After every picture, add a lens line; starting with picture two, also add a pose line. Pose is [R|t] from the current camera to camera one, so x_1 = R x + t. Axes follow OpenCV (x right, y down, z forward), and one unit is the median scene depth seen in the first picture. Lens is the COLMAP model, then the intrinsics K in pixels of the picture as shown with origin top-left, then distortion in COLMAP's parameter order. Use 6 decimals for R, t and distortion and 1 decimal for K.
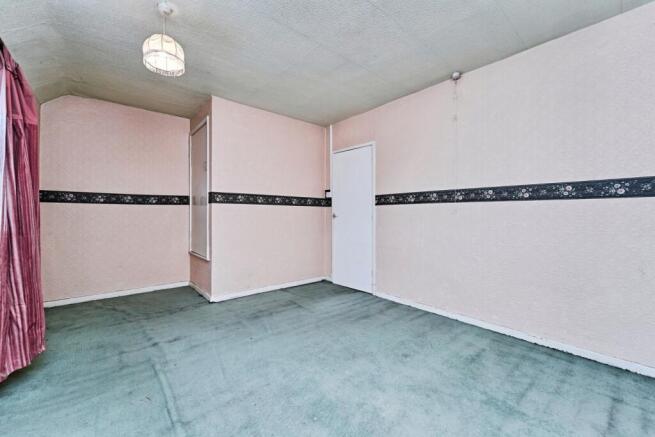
lens RADIAL K [[260.9, 0, 328.1], [0, 260.9, 210.9], [0, 0, 1]] dist [0.000043, 0.000004]
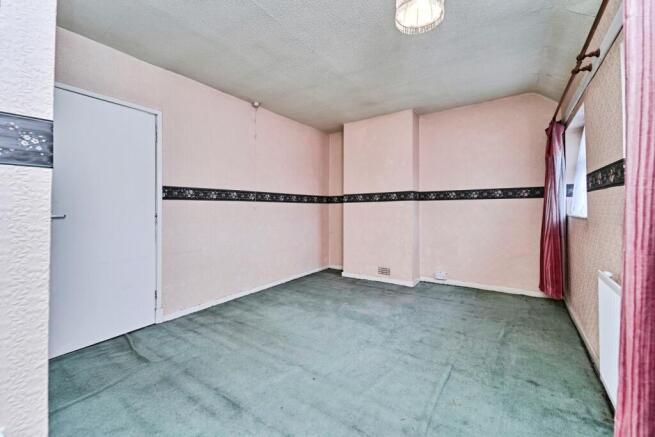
lens RADIAL K [[262.1, 0, 329.8], [0, 262.1, 206.3], [0, 0, 1]] dist [0.000136, 0.000036]
pose [[-0.238320, 0.013623, 0.971091, -0.737415], [-0.000031, 0.999902, -0.014035, 0.009032], [-0.971187, -0.003375, -0.238296, 0.810866]]
